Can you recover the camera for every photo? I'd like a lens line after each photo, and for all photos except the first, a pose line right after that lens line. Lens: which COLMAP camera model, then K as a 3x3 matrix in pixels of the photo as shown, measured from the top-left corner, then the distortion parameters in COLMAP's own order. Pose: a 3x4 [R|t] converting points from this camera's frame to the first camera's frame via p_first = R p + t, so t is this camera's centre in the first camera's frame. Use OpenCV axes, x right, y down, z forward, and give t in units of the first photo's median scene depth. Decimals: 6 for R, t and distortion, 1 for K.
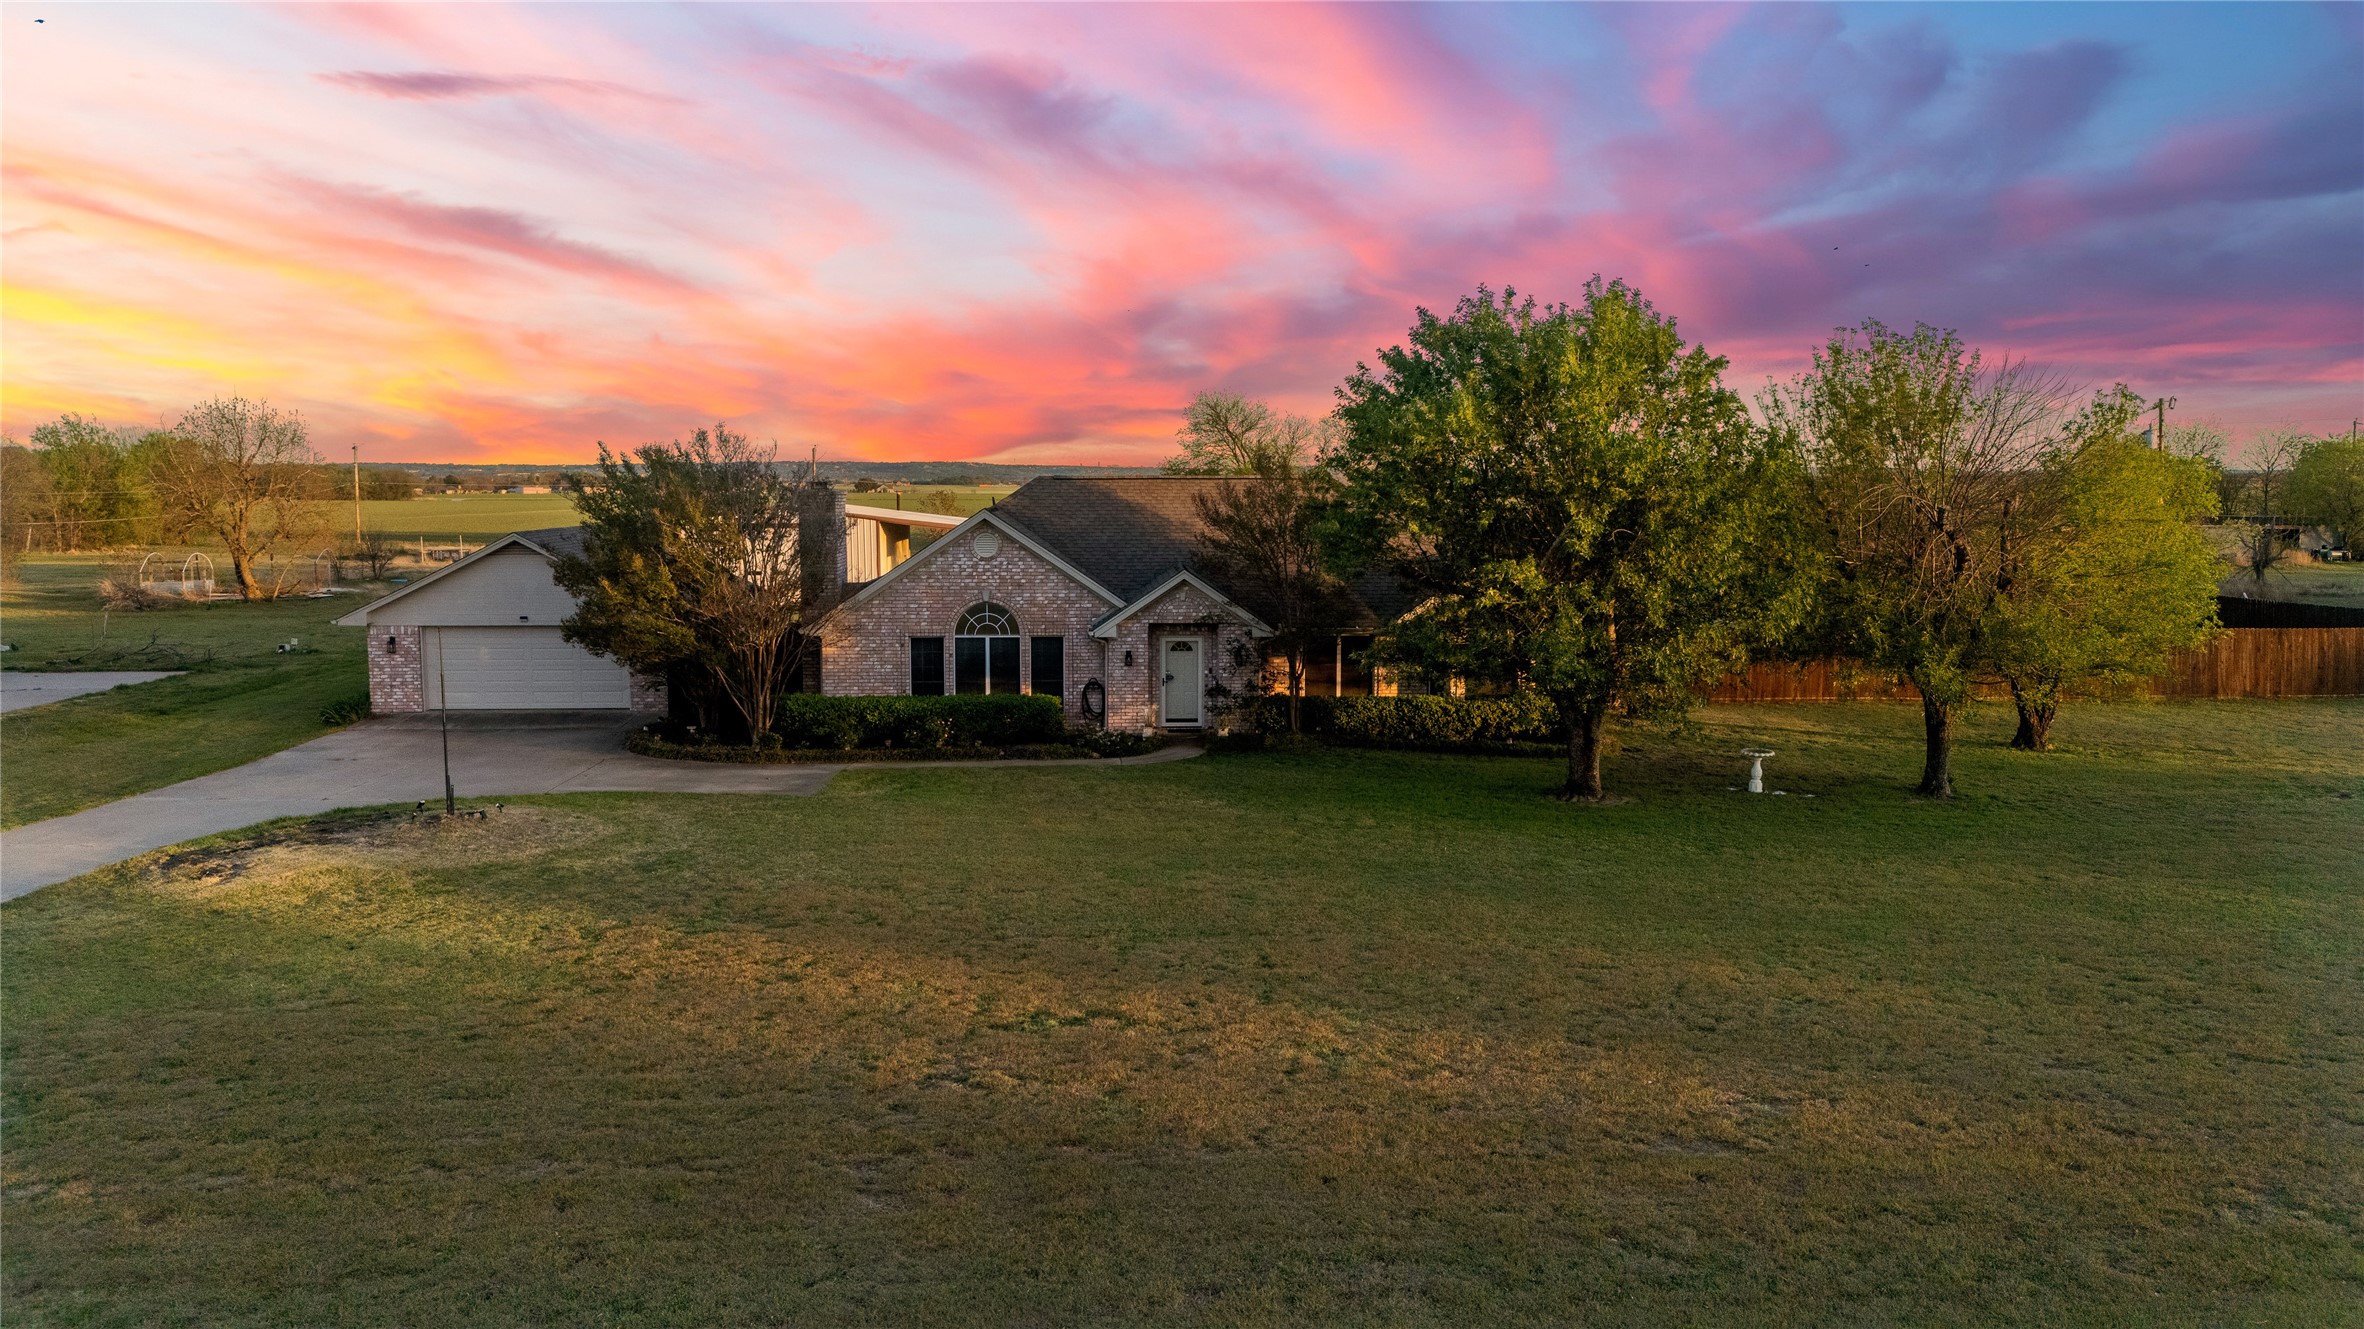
lens RADIAL K [[1731.8, 0, 1182.0], [0, 1731.8, 664.5], [0, 0, 1]] dist [0.058456, -0.060234]
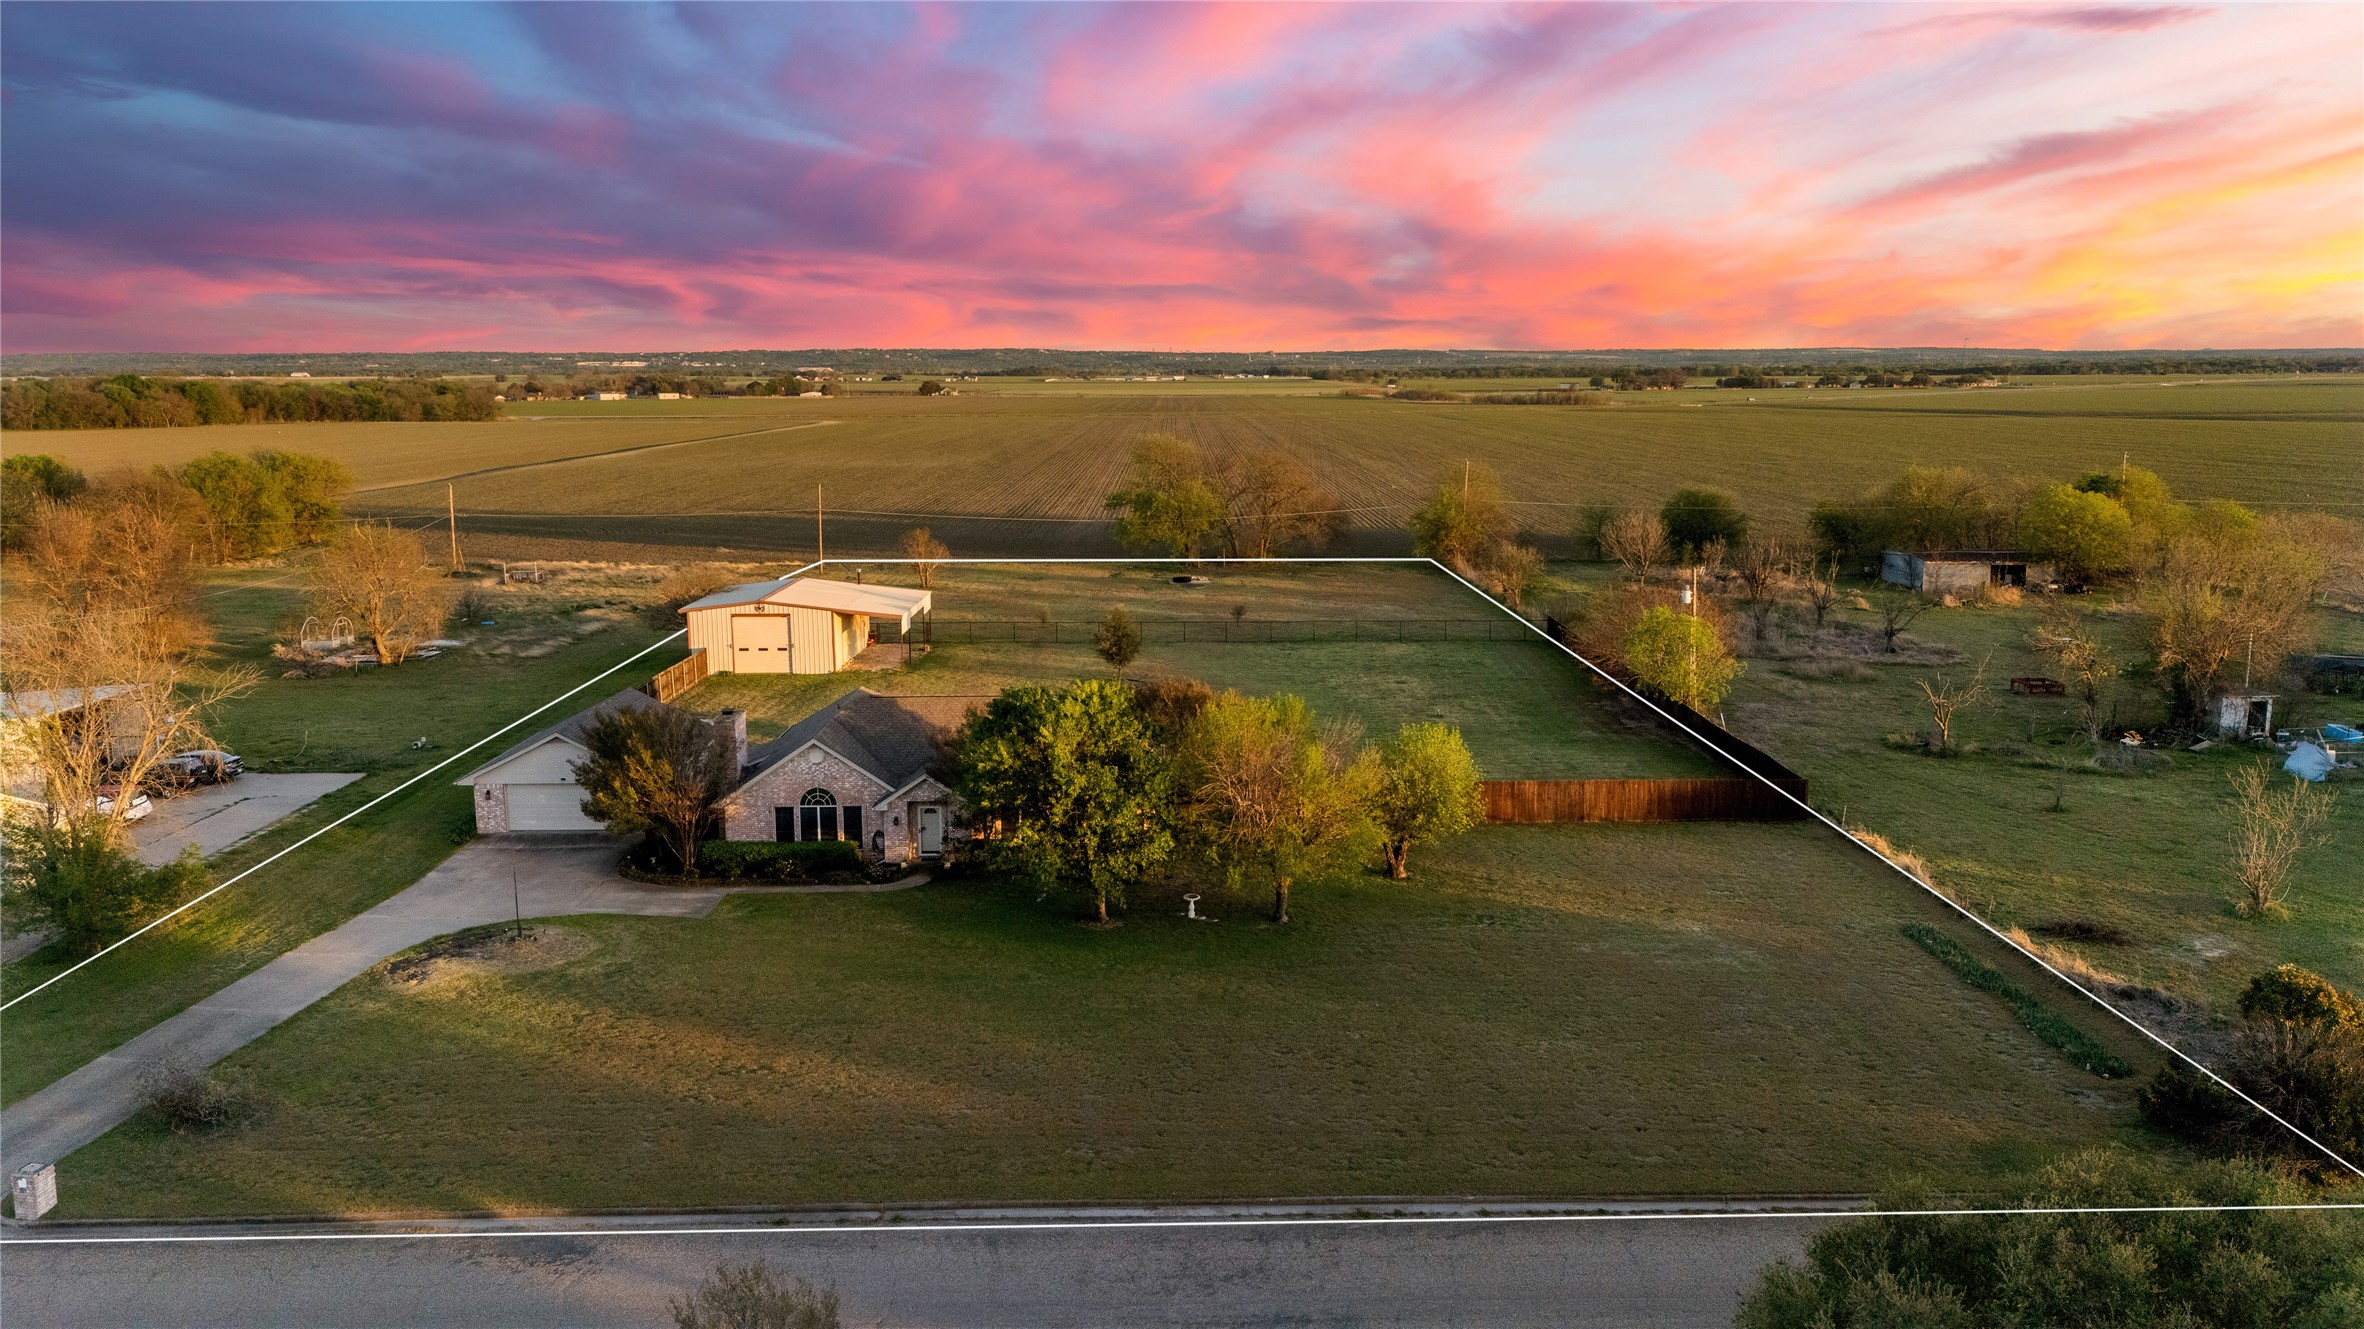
lens RADIAL K [[1731.8, 0, 1182.0], [0, 1731.8, 664.5], [0, 0, 1]] dist [0.058456, -0.060234]
pose [[0.999089, 0.004398, -0.042448, 0.358123], [-0.001582, 0.997809, 0.066143, -0.299161], [0.042646, -0.066015, 0.996907, -0.799328]]
